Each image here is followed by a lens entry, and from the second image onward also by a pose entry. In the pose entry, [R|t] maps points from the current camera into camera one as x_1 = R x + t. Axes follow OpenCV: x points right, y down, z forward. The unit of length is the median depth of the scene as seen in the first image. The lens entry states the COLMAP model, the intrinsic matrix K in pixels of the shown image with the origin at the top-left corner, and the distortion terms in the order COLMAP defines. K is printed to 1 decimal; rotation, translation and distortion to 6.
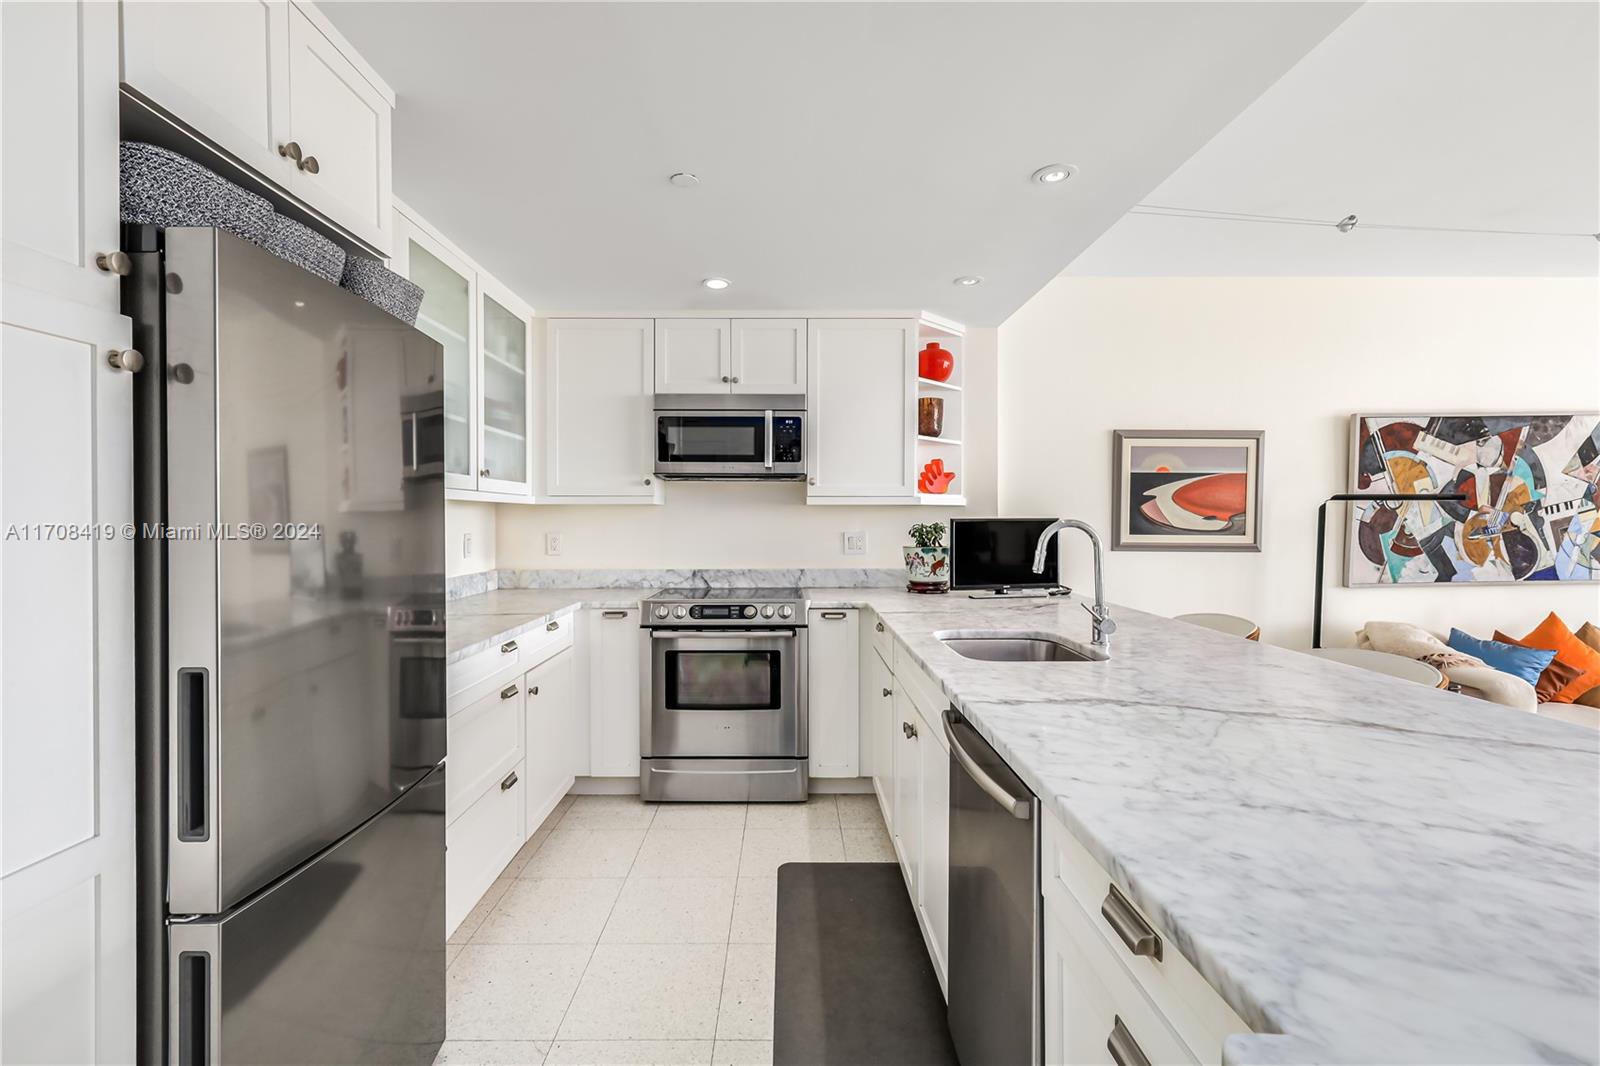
lens RADIAL K [[707.0, 0, 781.0], [0, 707.0, 521.7], [0, 0, 1]] dist [-0.000546, -0.000081]
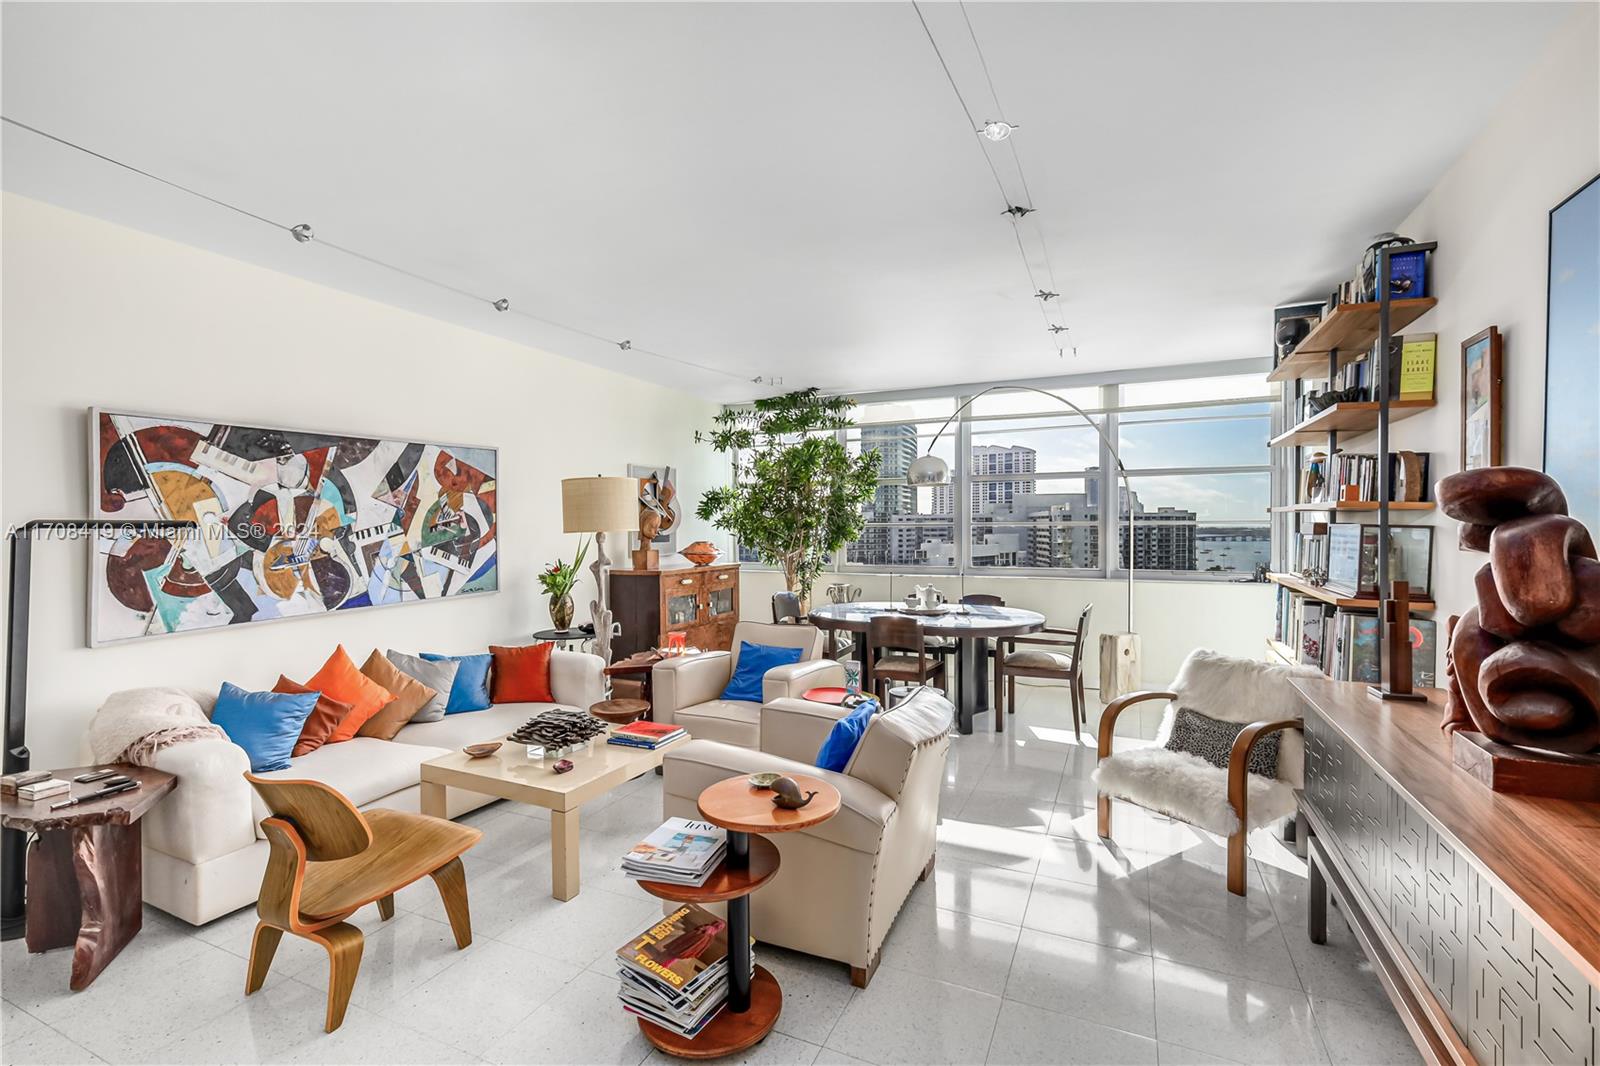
lens RADIAL K [[708.3, 0, 800.0], [0, 708.3, 533.0], [0, 0, 1]] dist [0.006621, 0.000069]
pose [[0.406446, -0.016277, 0.913530, 0.439130], [0.015840, 0.999817, 0.010767, -0.020225], [-0.913538, 0.010094, 0.406629, 0.045872]]
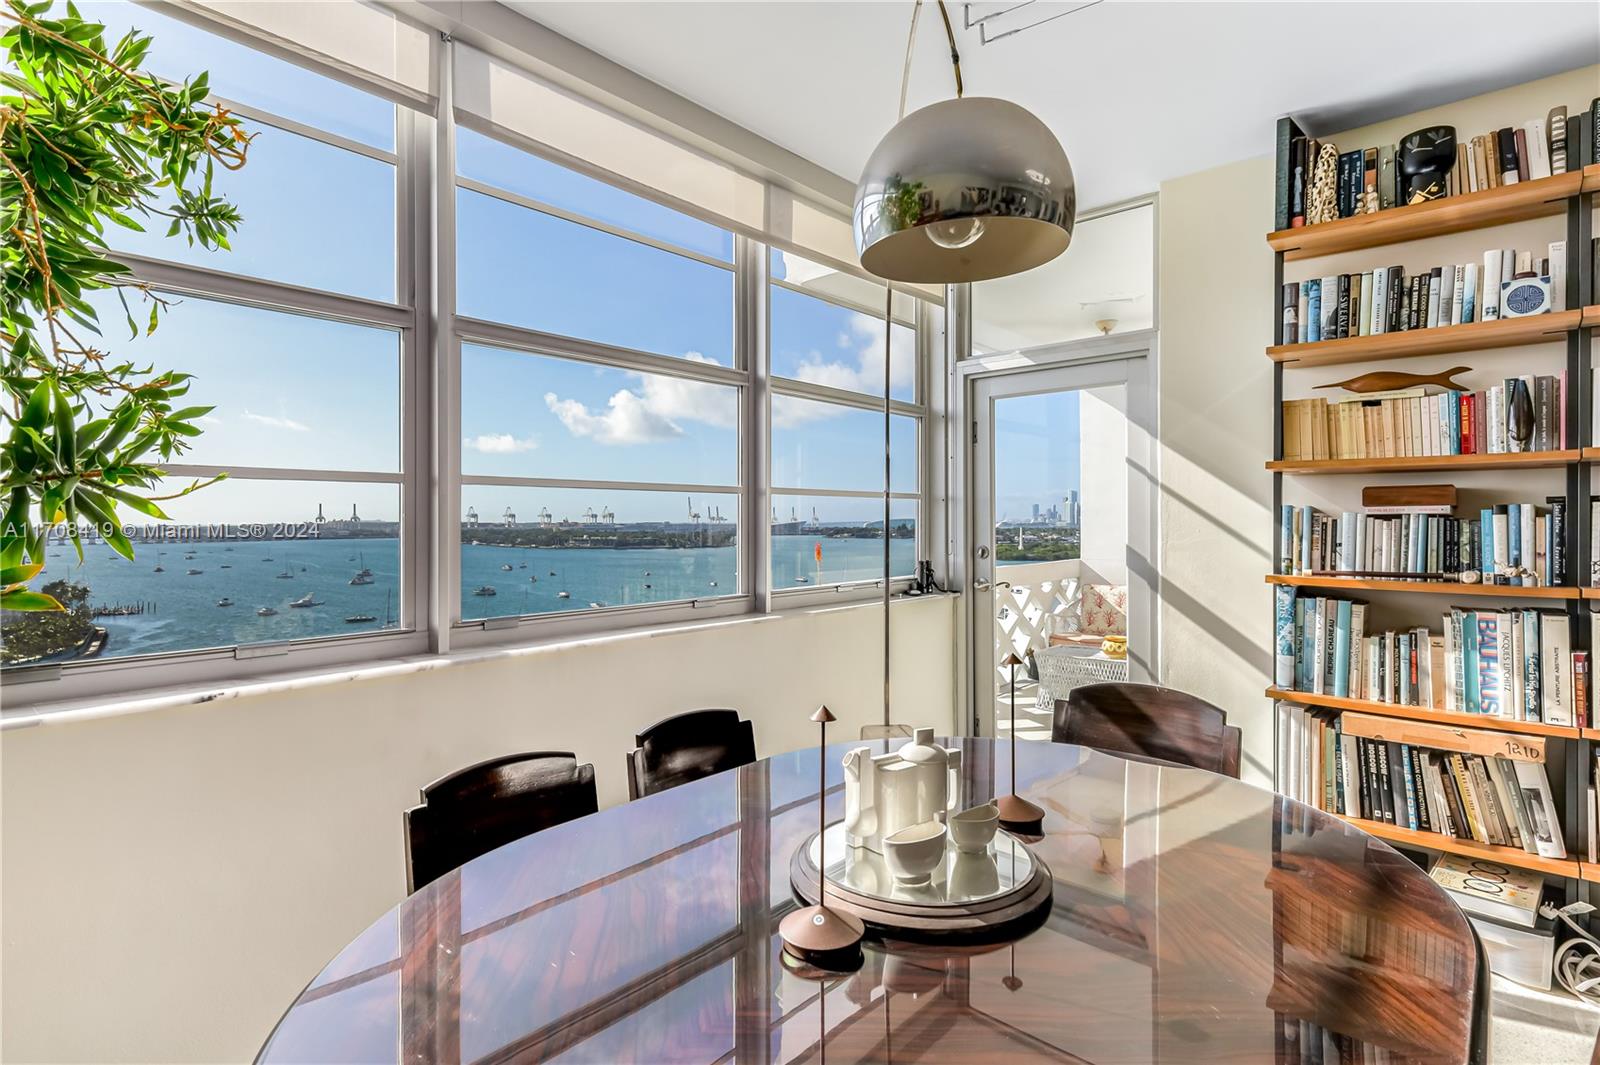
lens RADIAL K [[803.9, 0, 800.0], [0, 803.9, 532.5], [0, 0, 1]] dist [-0.004074, -0.000550]
pose [[-0.764815, -0.013350, 0.644112, 1.569111], [0.003876, 0.999672, 0.025322, 0.007617], [-0.644239, 0.021863, -0.764512, 0.625329]]
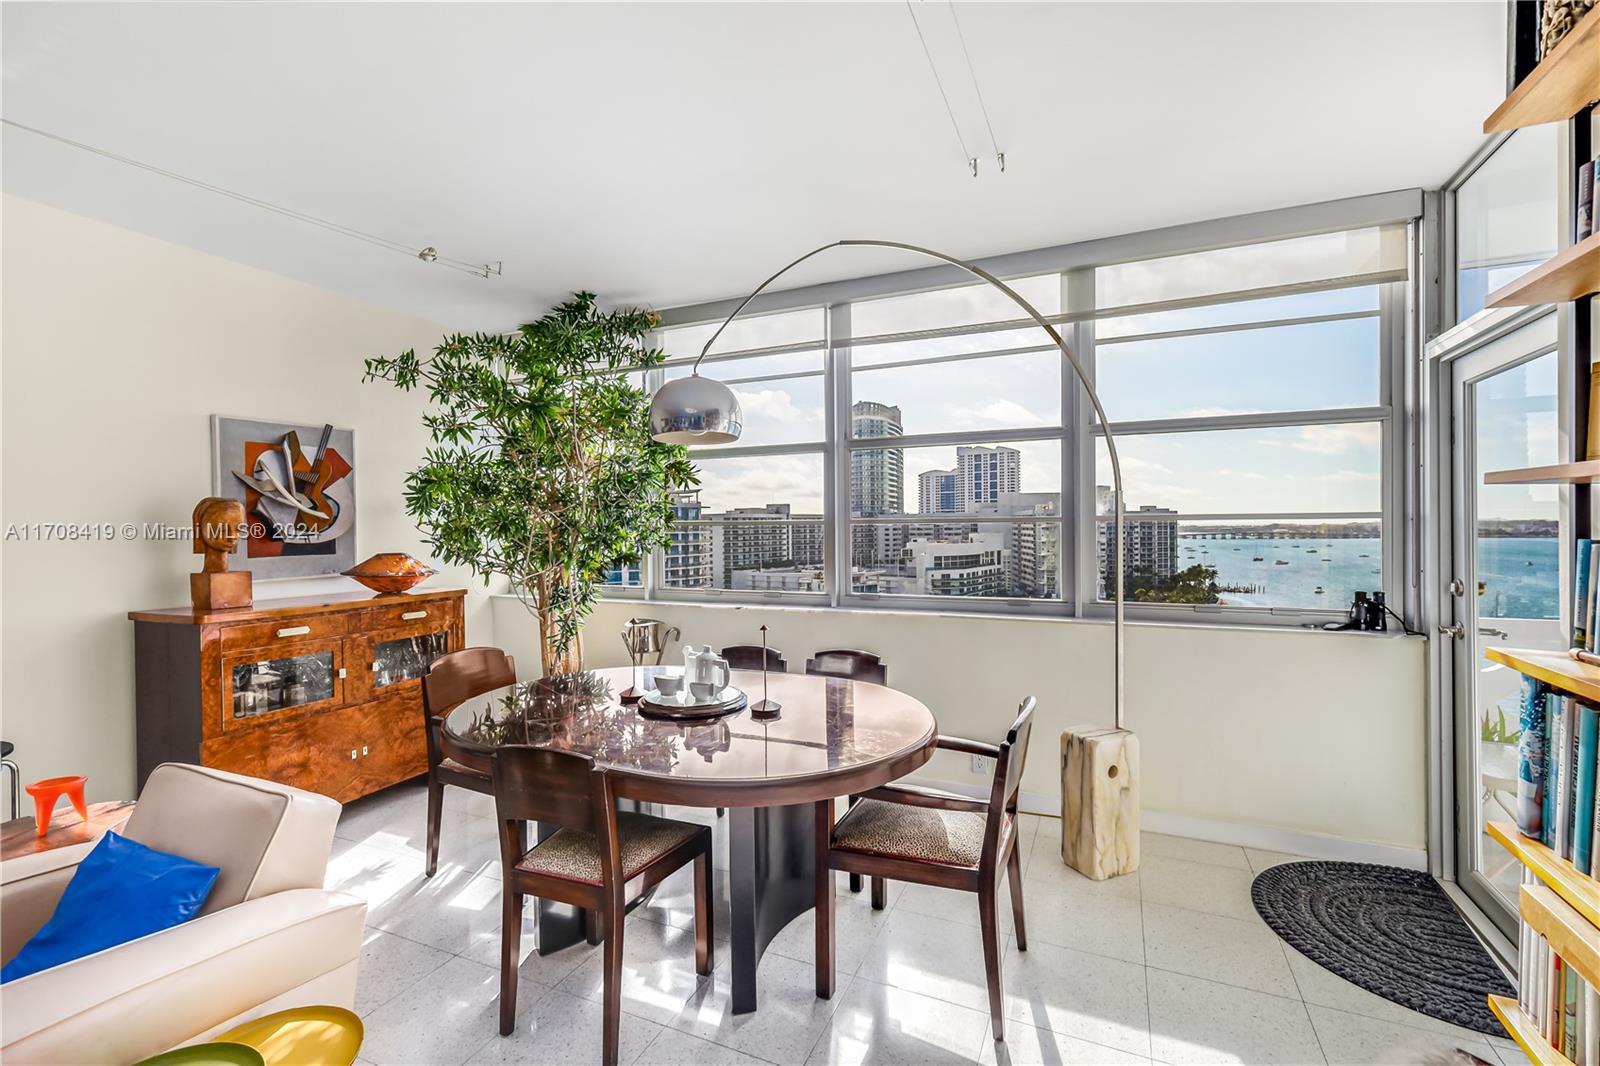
lens RADIAL K [[699.7, 0, 797.3], [0, 699.7, 527.1], [0, 0, 1]] dist [0.000809, -0.000291]
pose [[0.395339, -0.010852, 0.918471, 1.191942], [0.020409, 0.999787, 0.003028, -0.013247], [-0.918309, 0.017548, 0.395476, 0.037475]]
